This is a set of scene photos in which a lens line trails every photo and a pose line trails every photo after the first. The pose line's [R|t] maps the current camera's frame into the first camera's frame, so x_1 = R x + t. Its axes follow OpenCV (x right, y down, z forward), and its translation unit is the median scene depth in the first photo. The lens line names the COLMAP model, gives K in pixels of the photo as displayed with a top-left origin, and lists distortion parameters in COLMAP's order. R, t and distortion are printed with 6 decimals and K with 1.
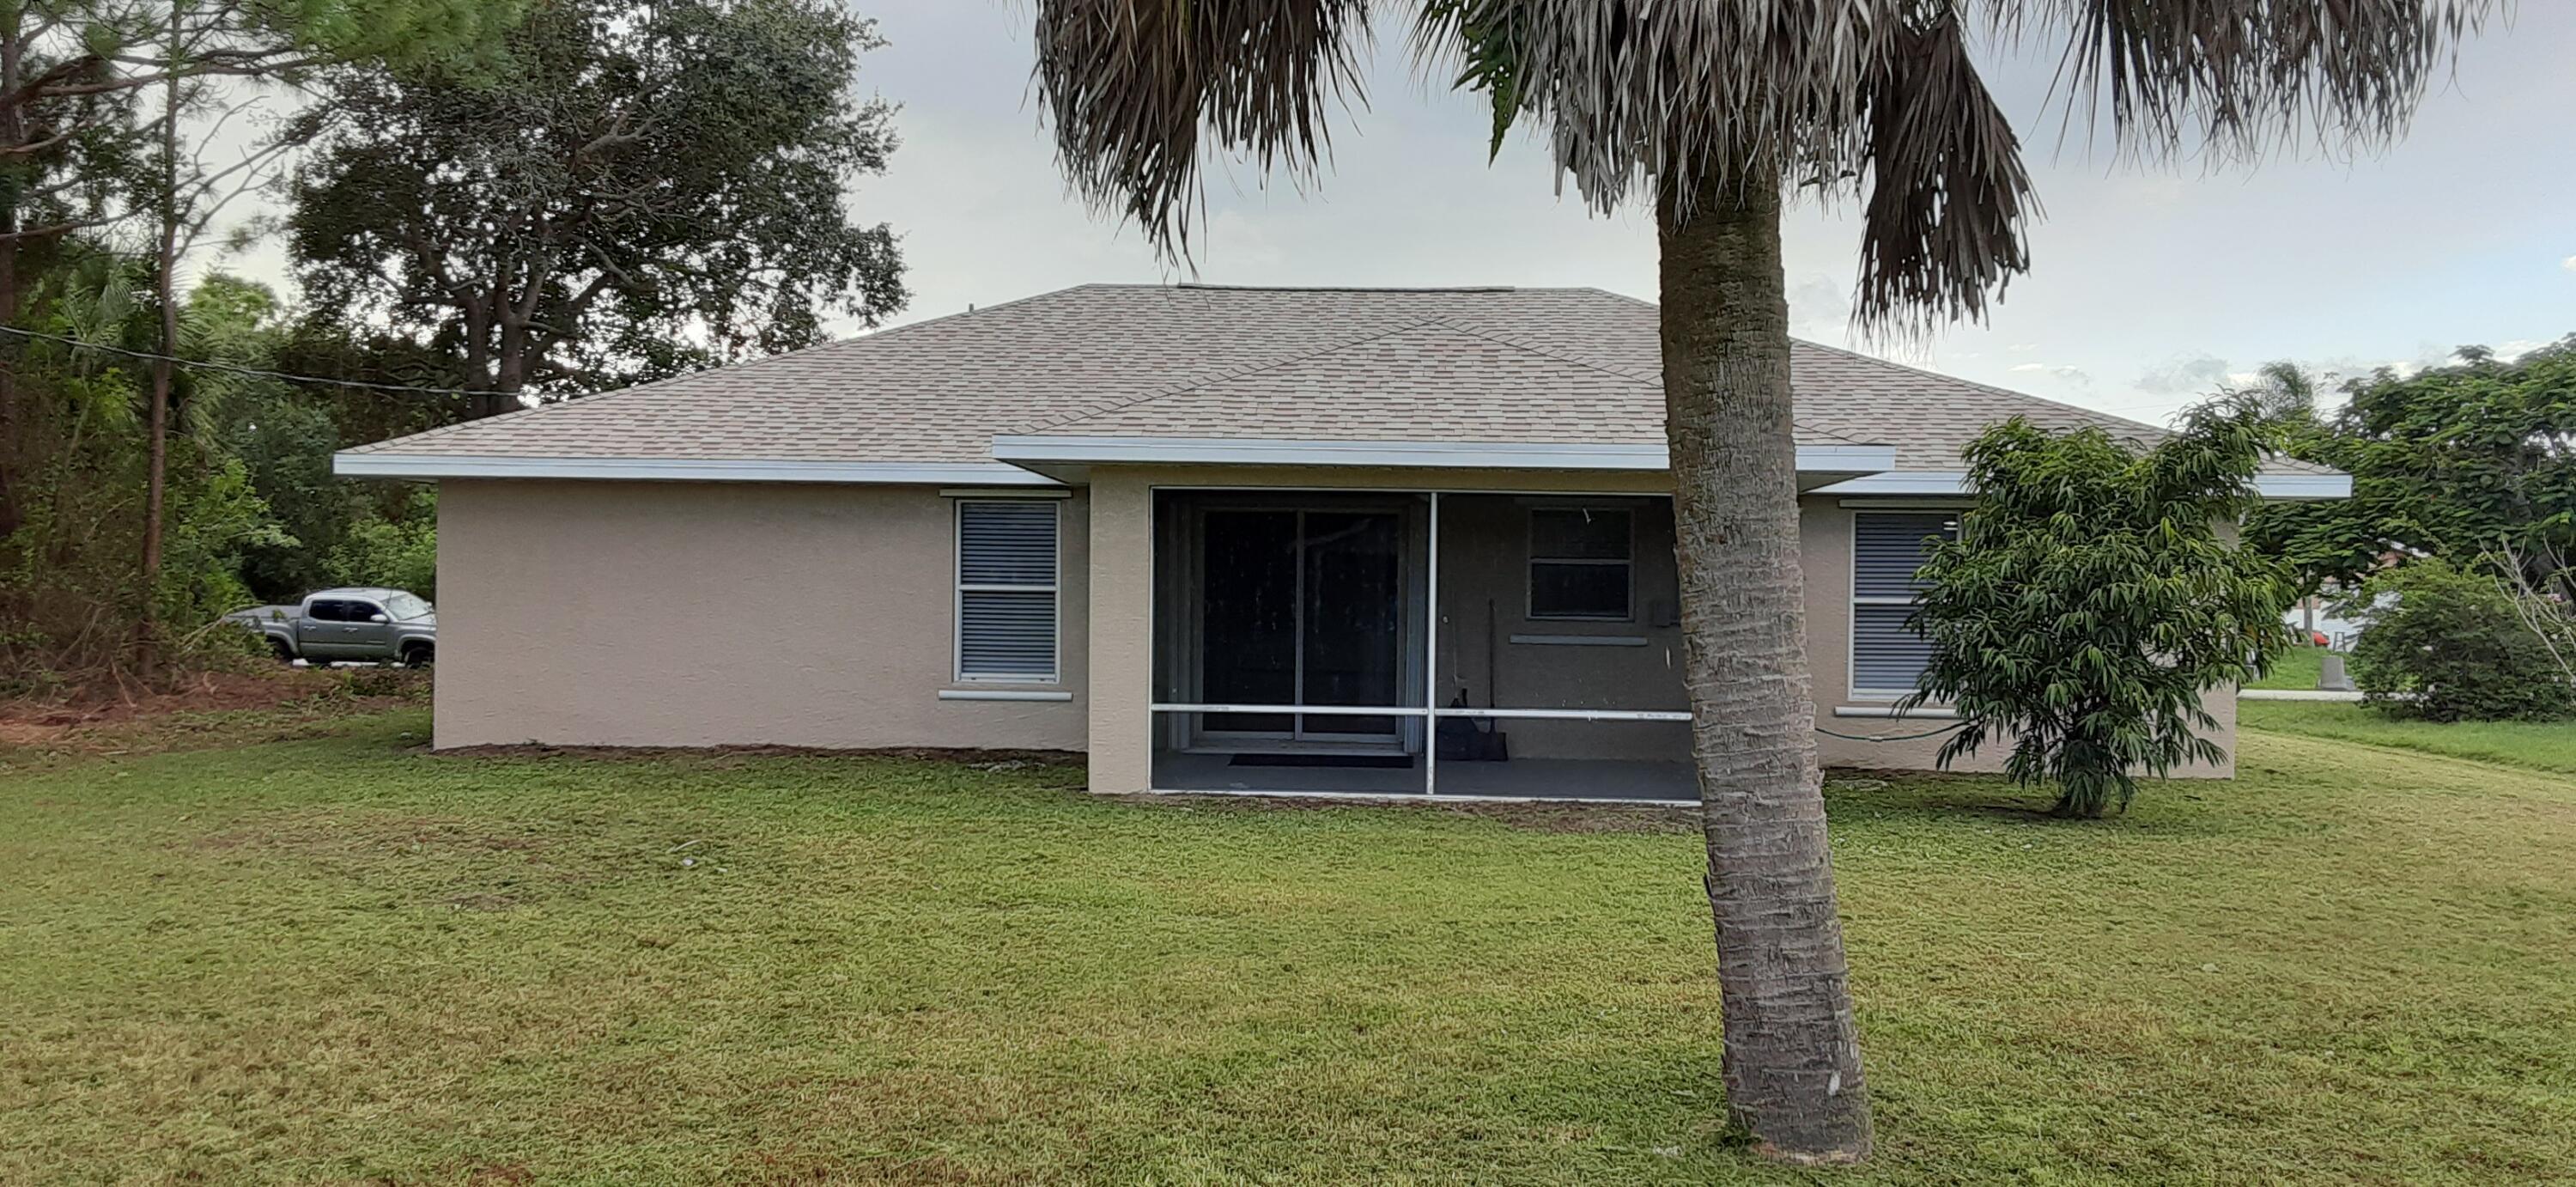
lens RADIAL K [[1944.3, 0, 1288.0], [0, 1944.3, 593.5], [0, 0, 1]] dist [0.007223, 0.000968]
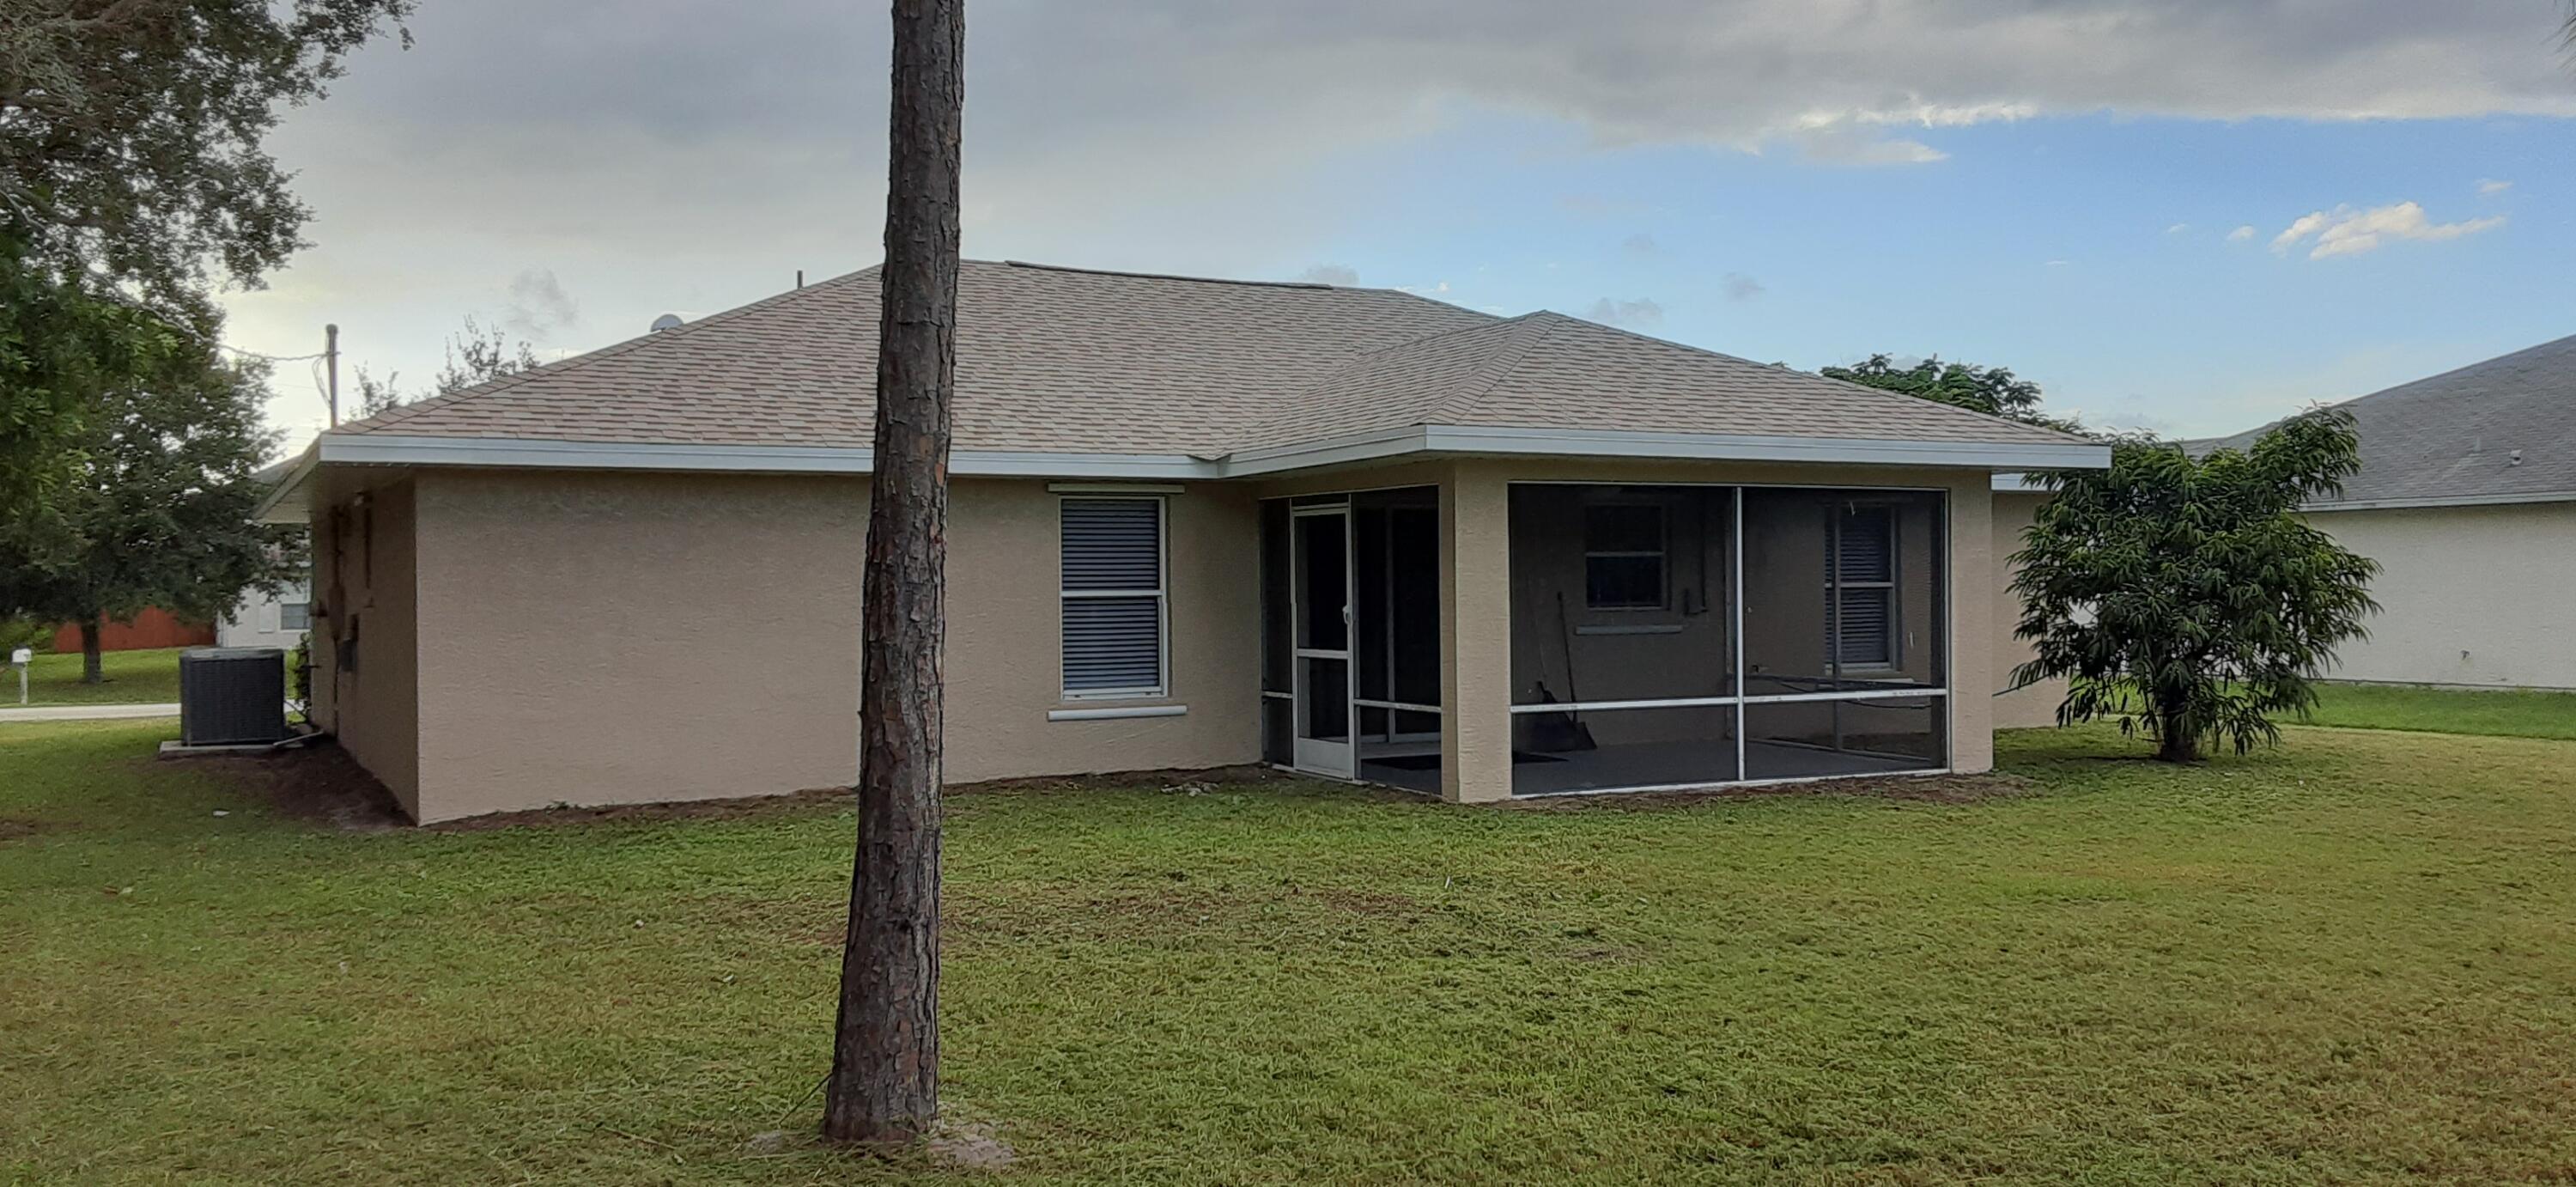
lens RADIAL K [[1944.3, 0, 1288.0], [0, 1944.3, 593.5], [0, 0, 1]] dist [0.007223, 0.000968]
pose [[0.881376, -0.024891, 0.471760, -0.513387], [0.026101, 0.999651, 0.003981, -0.004421], [-0.471695, 0.008804, 0.881718, 0.173703]]
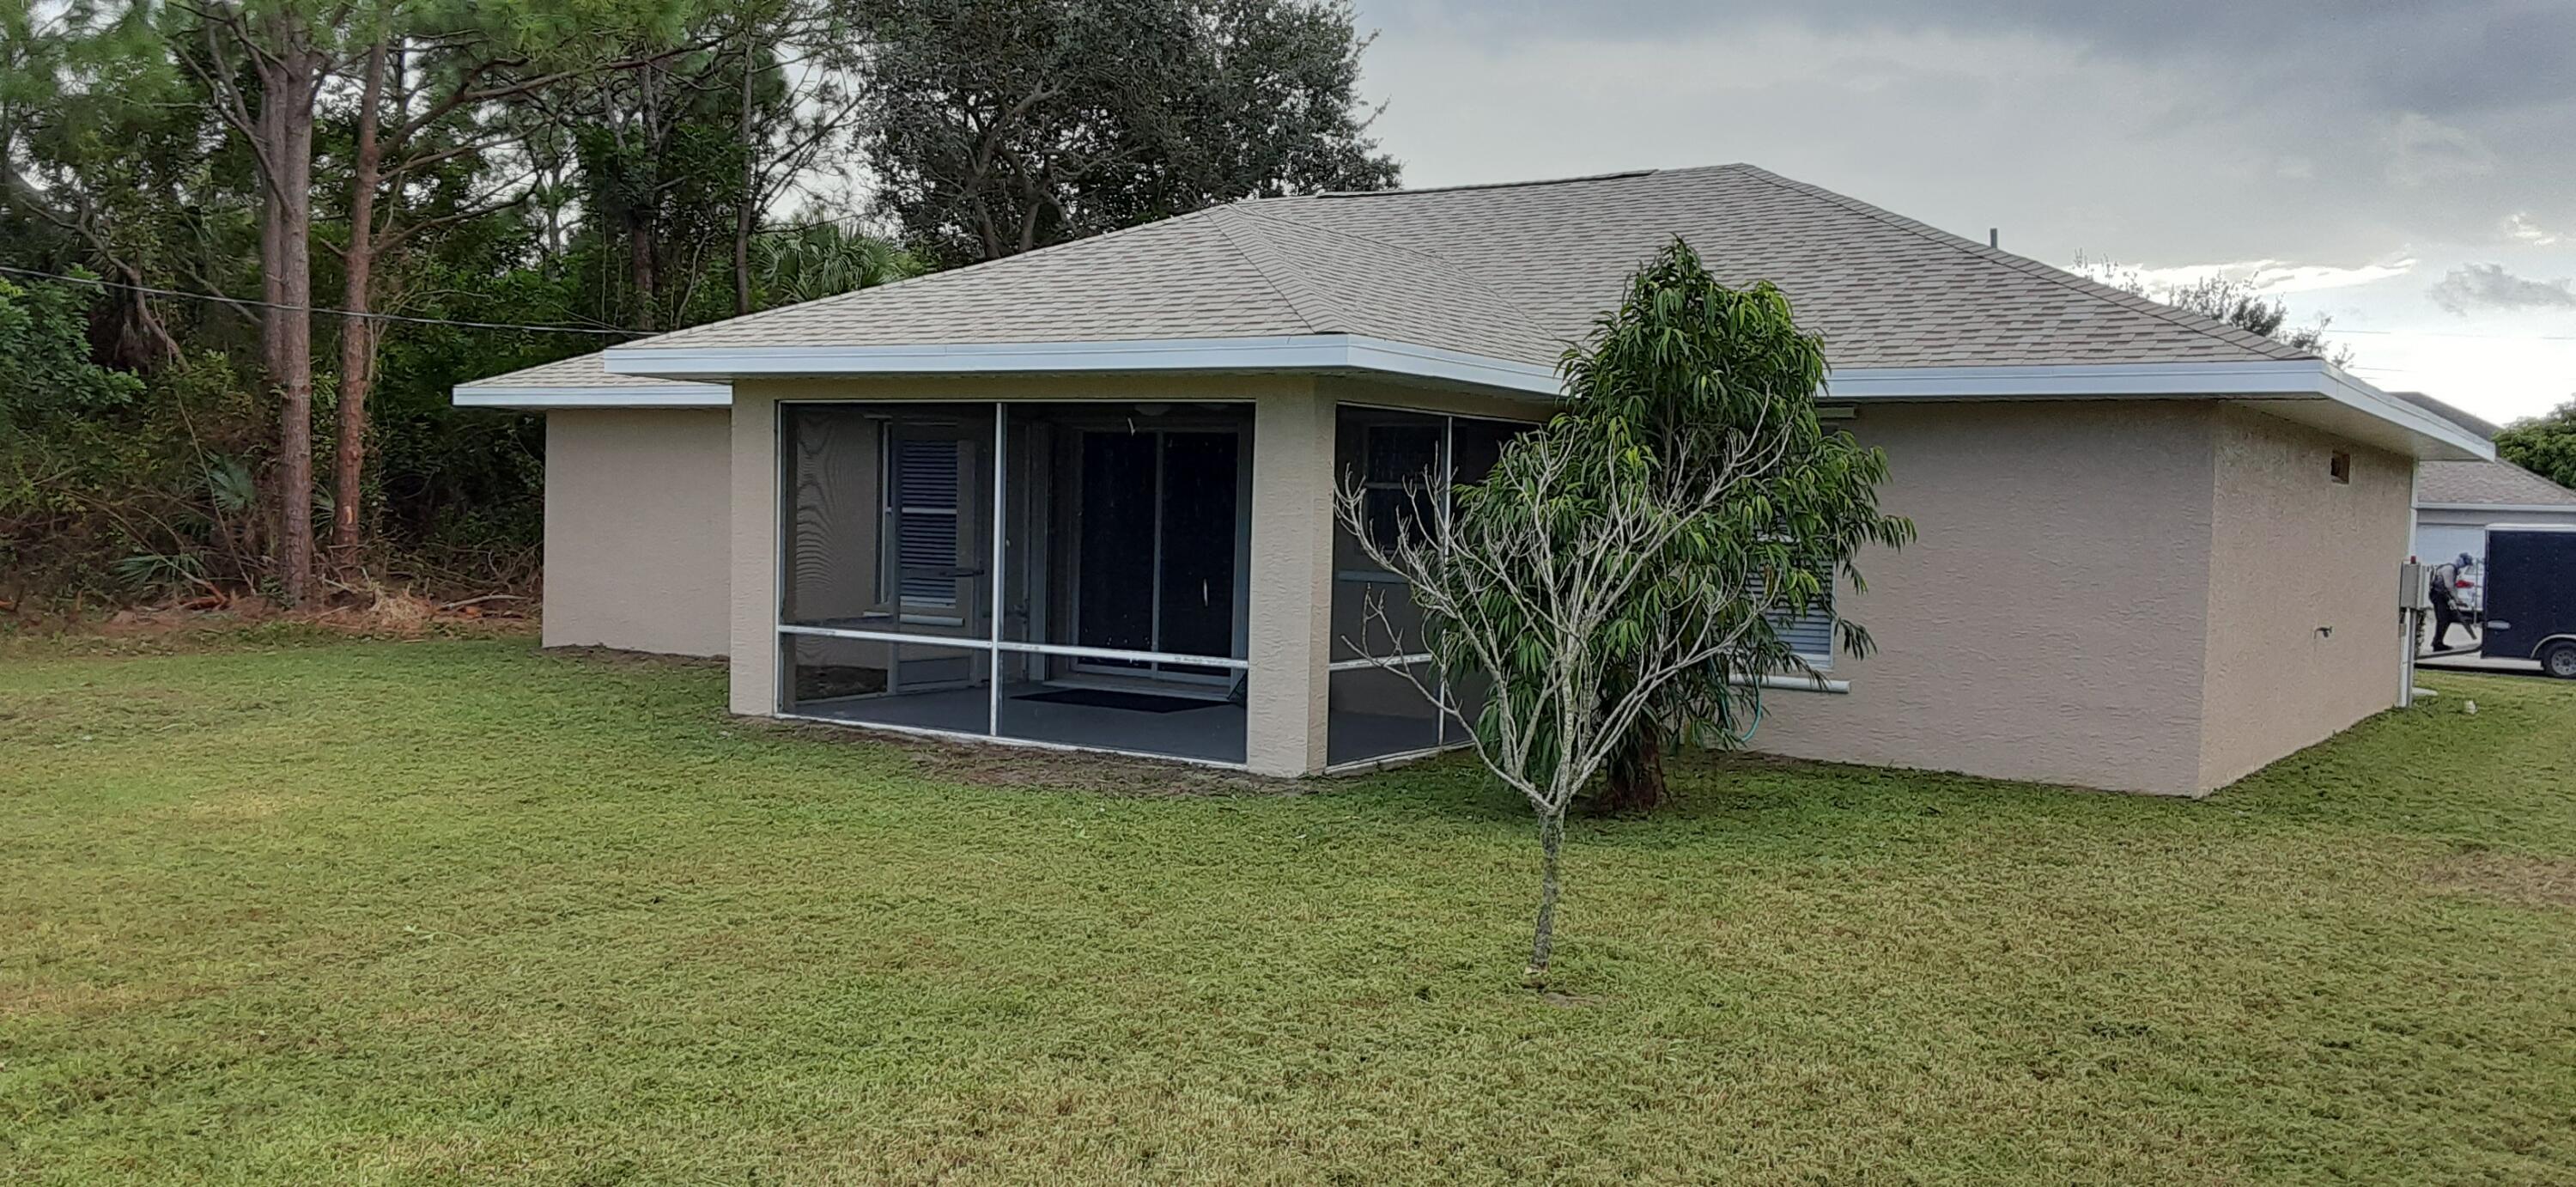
lens RADIAL K [[2063.3, 0, 1288.0], [0, 2063.3, 593.5], [0, 0, 1]] dist [0.000032, -0.000054]
pose [[0.850871, 0.028706, -0.524589, 0.573029], [-0.022429, 0.999581, 0.018320, 0.013664], [0.524895, -0.003822, 0.851158, 0.211893]]
